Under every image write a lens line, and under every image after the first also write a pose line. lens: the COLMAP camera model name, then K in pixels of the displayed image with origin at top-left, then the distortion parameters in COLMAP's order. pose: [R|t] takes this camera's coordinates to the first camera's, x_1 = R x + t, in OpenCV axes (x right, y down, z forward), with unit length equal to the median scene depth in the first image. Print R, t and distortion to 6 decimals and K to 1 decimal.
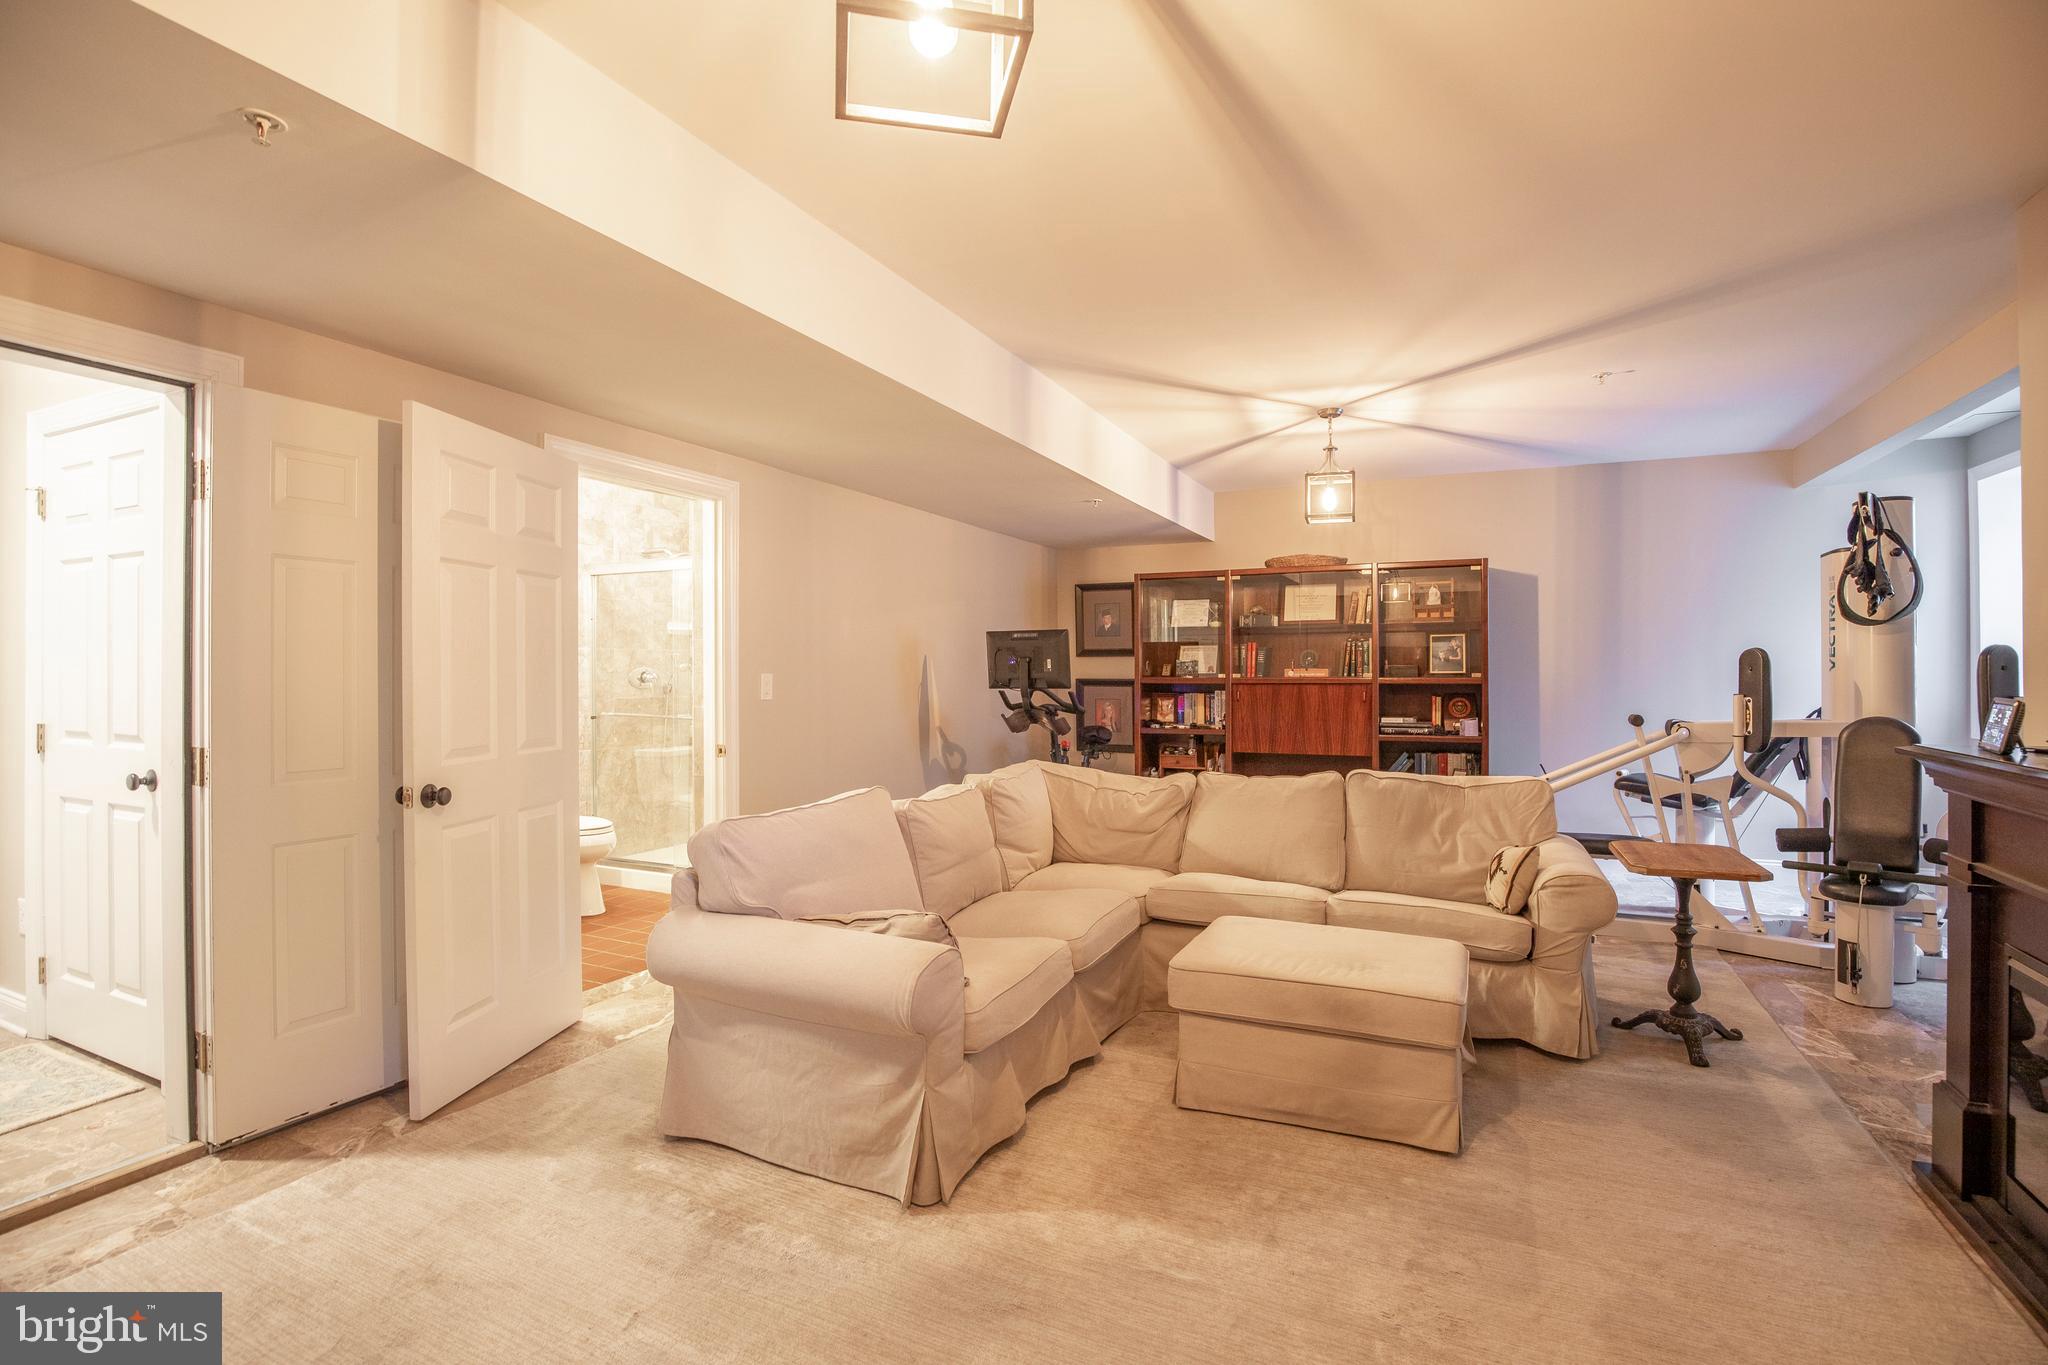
lens RADIAL K [[947.6, 0, 1032.0], [0, 947.6, 675.6], [0, 0, 1]] dist [-0.034024, 0.006465]
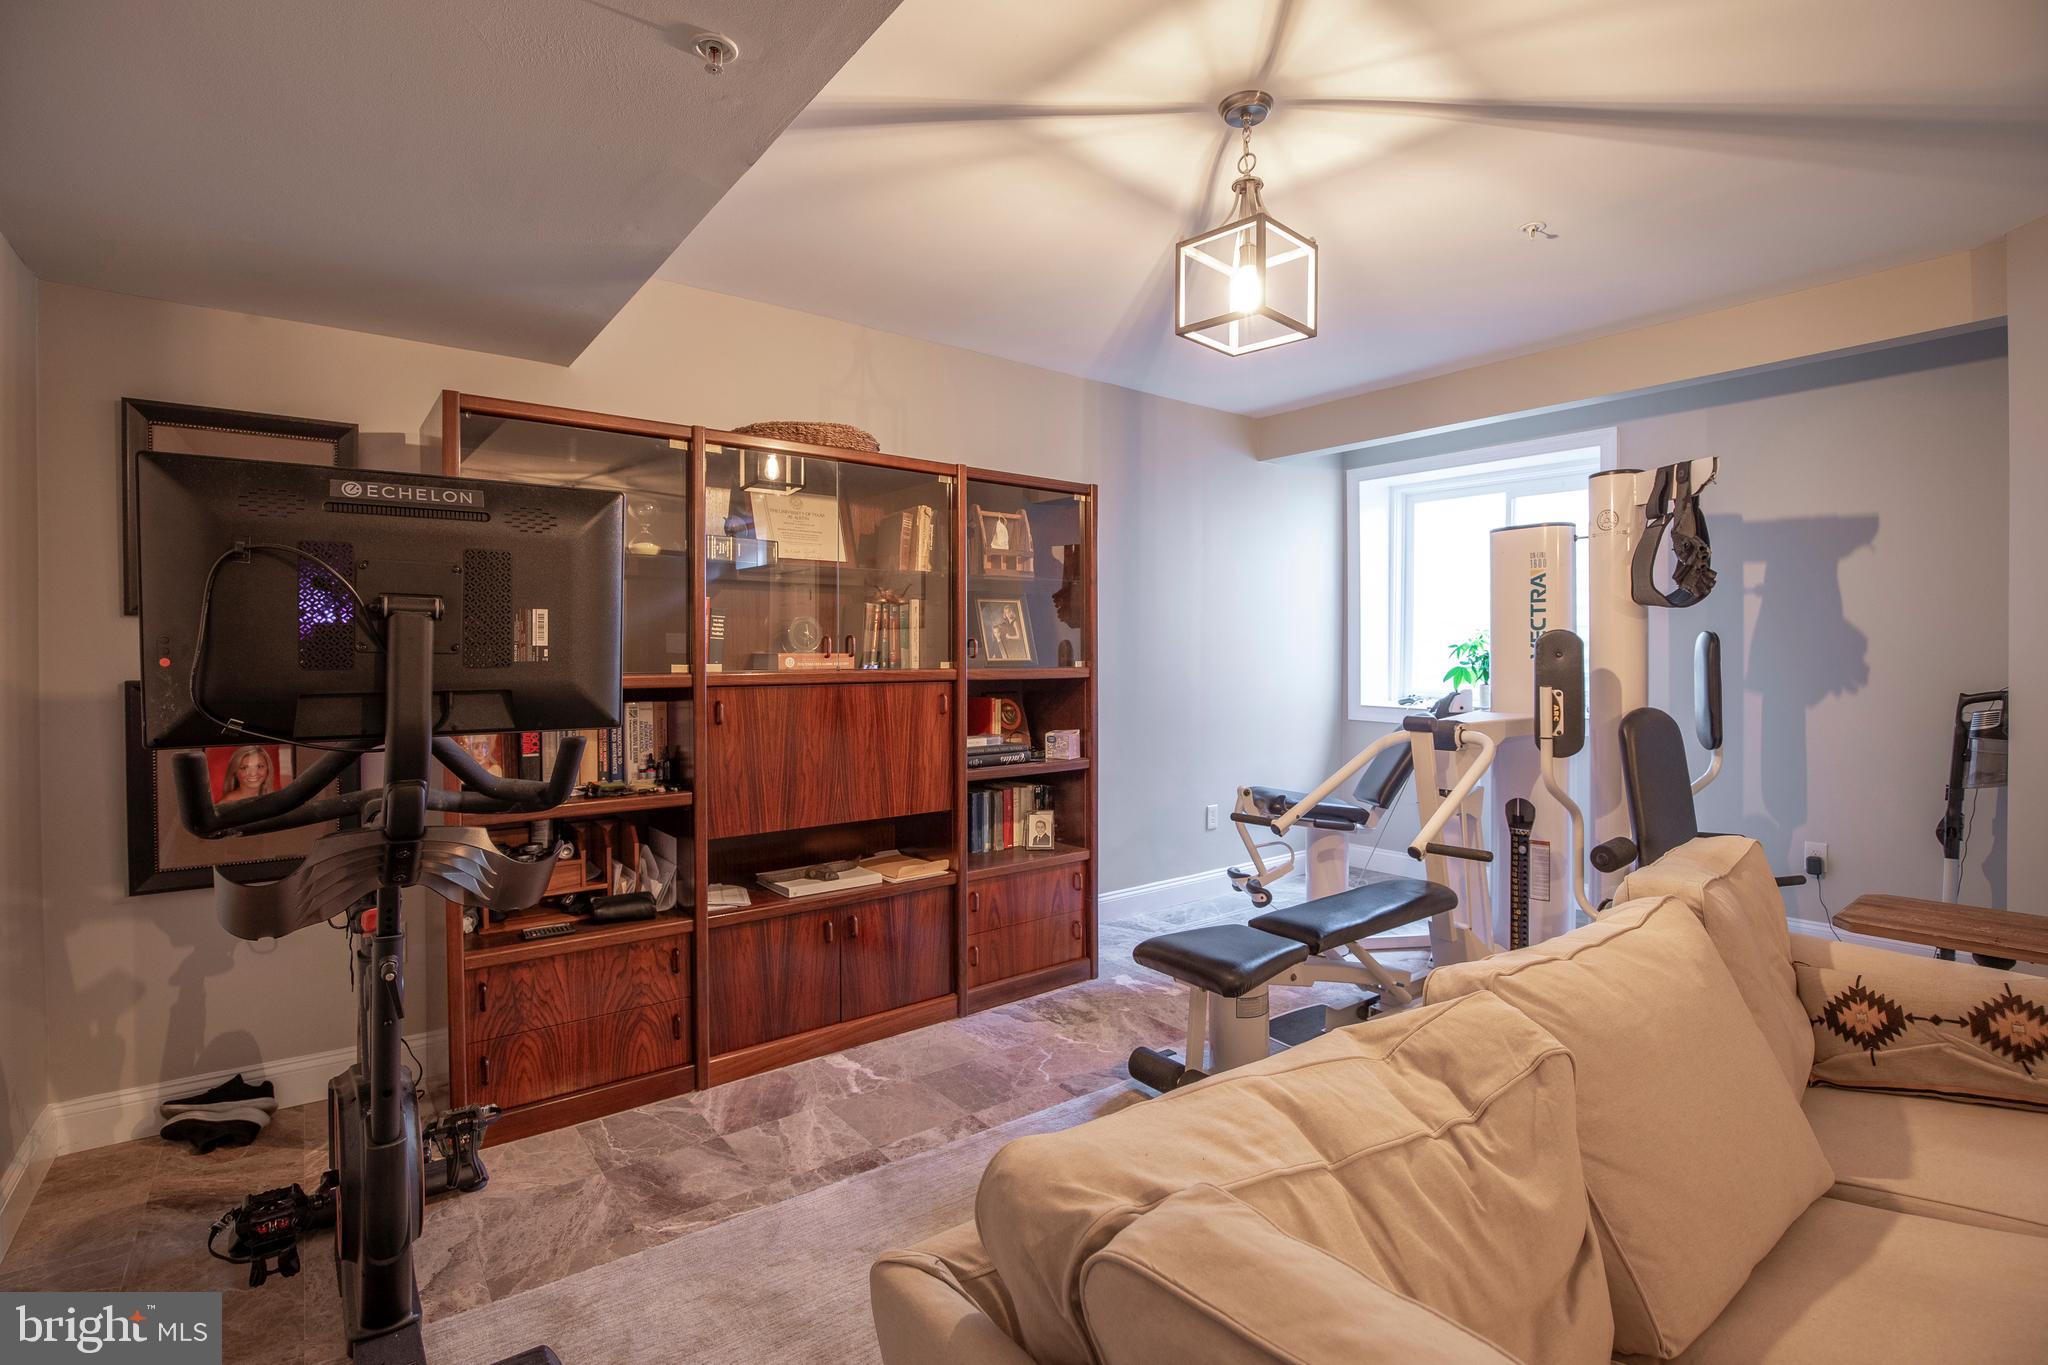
lens RADIAL K [[947.6, 0, 1026.1], [0, 947.6, 671.4], [0, 0, 1]] dist [-0.034024, 0.006465]
pose [[0.451027, -0.009814, 0.892456, -0.125587], [0.004335, 0.999952, 0.008805, -0.001555], [-0.892500, -0.000103, 0.451048, 0.722359]]
